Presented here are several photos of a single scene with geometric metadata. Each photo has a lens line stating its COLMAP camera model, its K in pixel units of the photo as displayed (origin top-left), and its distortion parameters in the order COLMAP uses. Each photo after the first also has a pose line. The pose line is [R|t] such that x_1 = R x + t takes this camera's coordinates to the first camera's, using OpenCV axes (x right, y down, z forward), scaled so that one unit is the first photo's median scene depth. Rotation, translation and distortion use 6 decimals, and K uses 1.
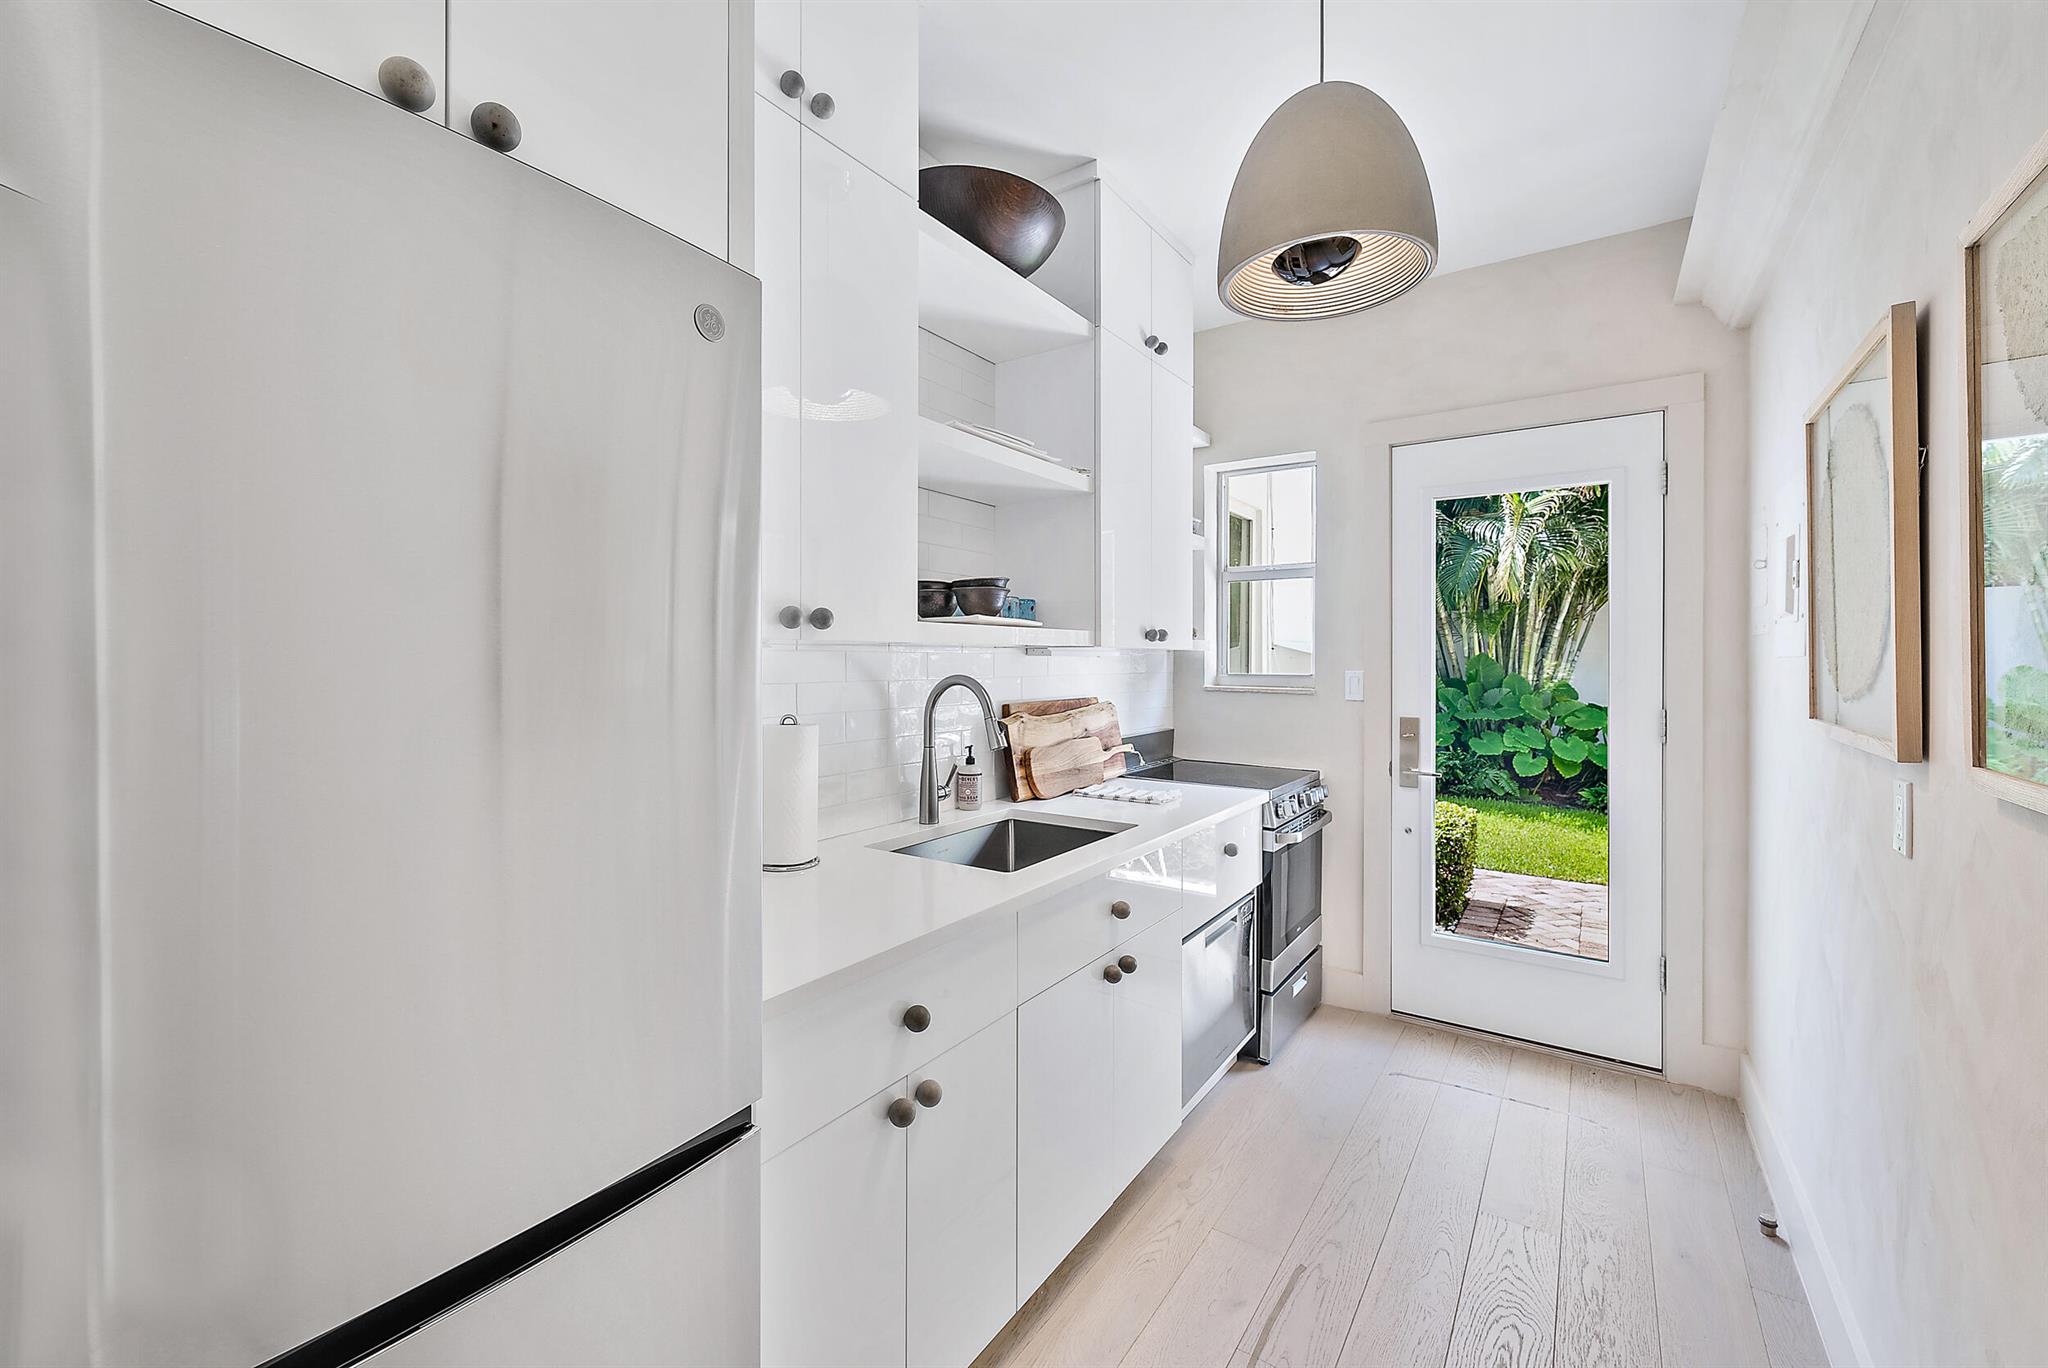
lens RADIAL K [[847.4, 0, 1025.7], [0, 847.4, 659.2], [0, 0, 1]] dist [0.000493, -0.000024]
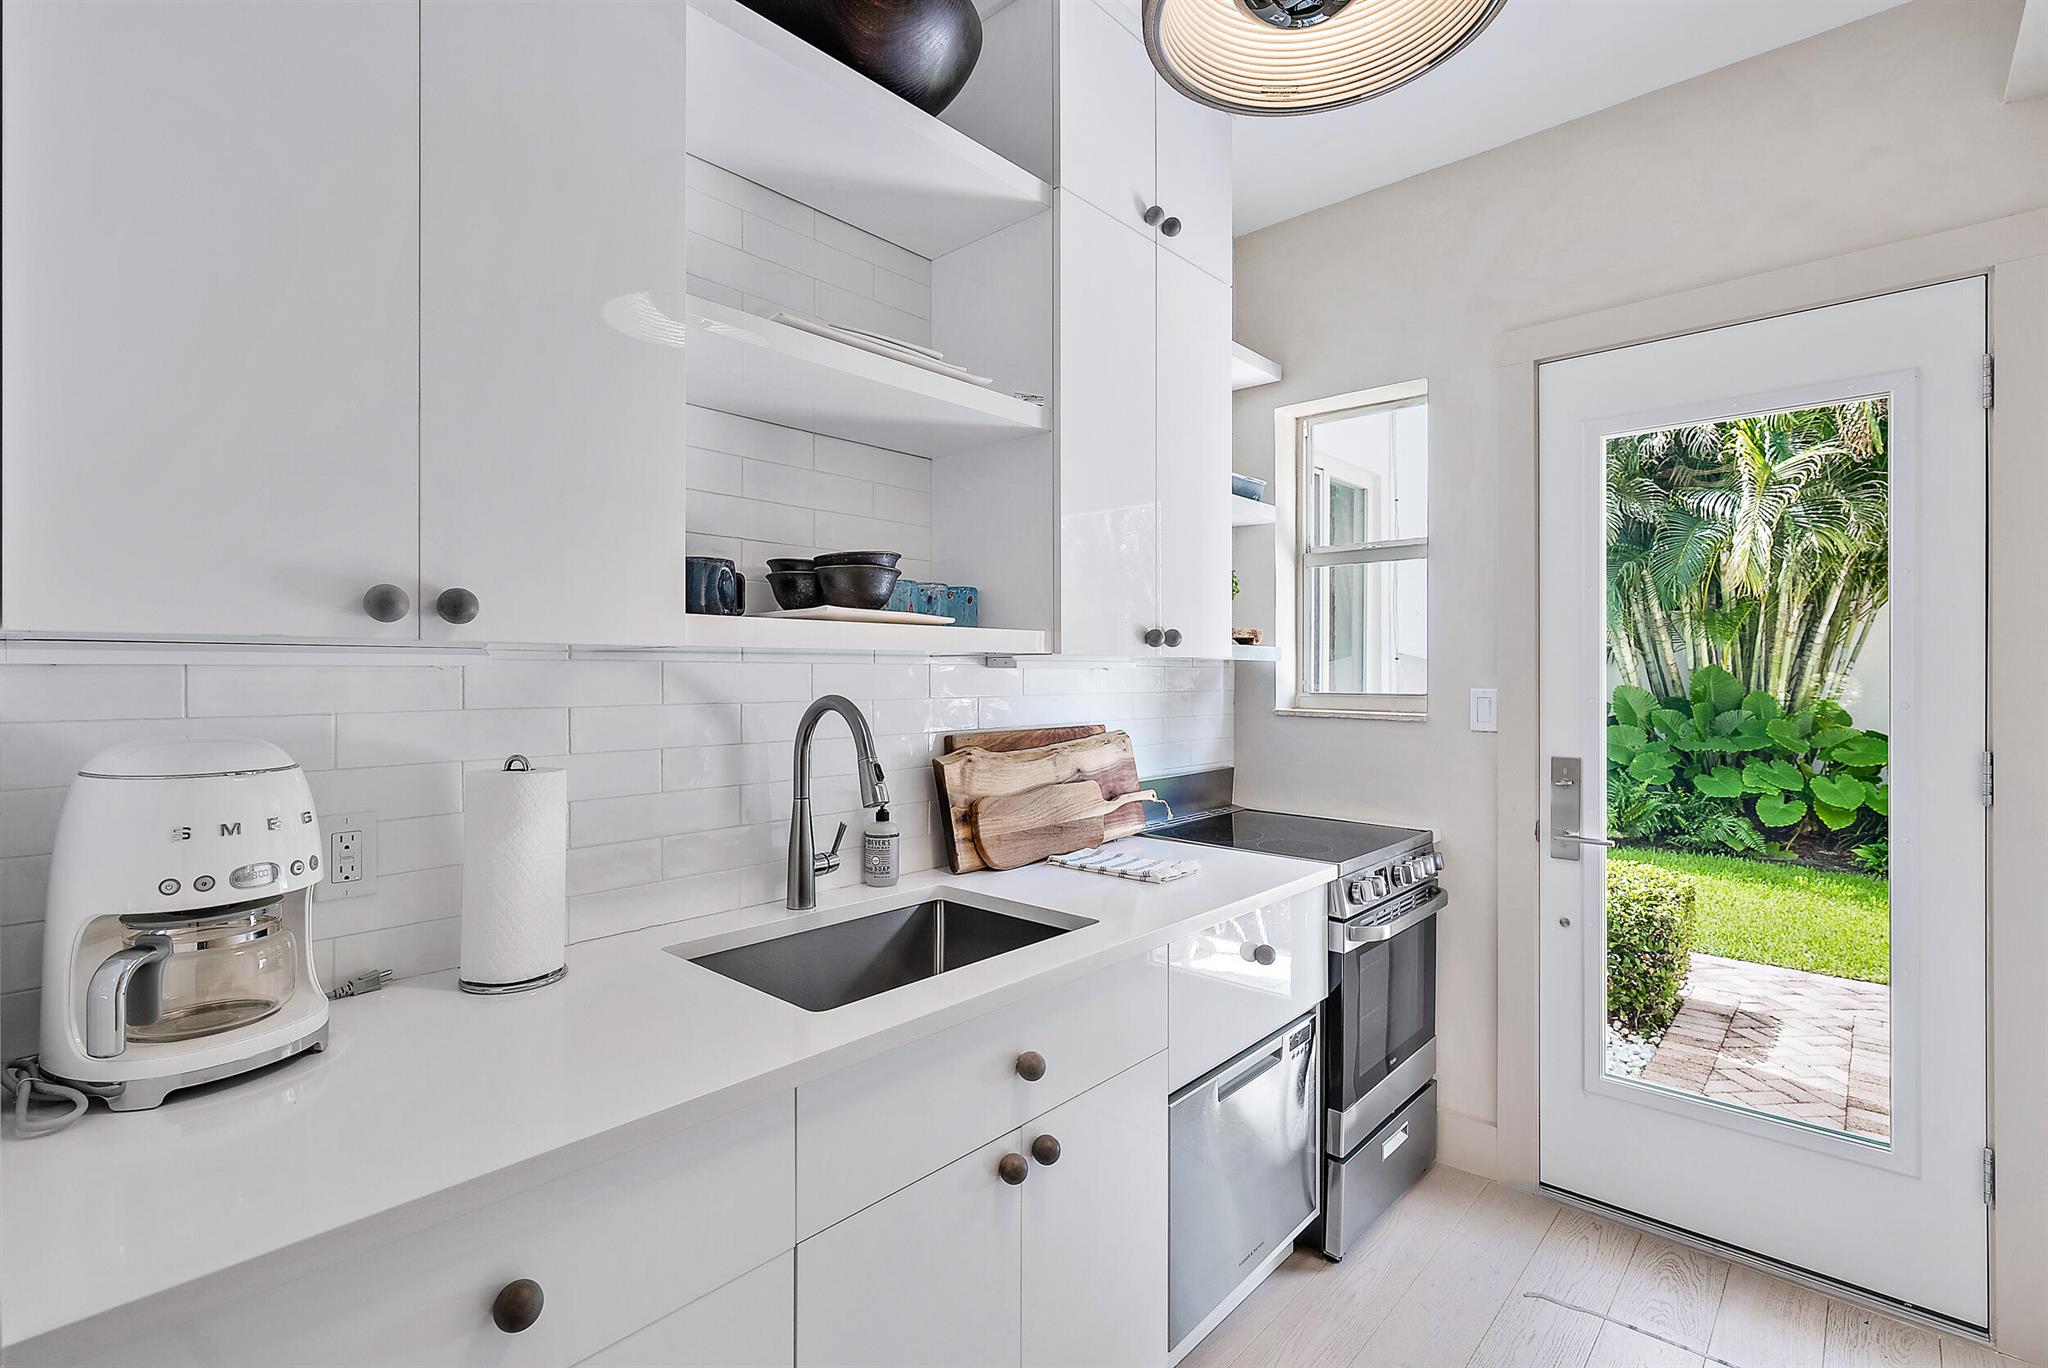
lens RADIAL K [[930.6, 0, 1046.4], [0, 930.6, 671.0], [0, 0, 1]] dist [0.001932, -0.000476]
pose [[0.990412, -0.001424, -0.138138, 0.135995], [0.001045, 0.999995, -0.002823, 0.000823], [0.138141, 0.002651, 0.990409, 0.189923]]
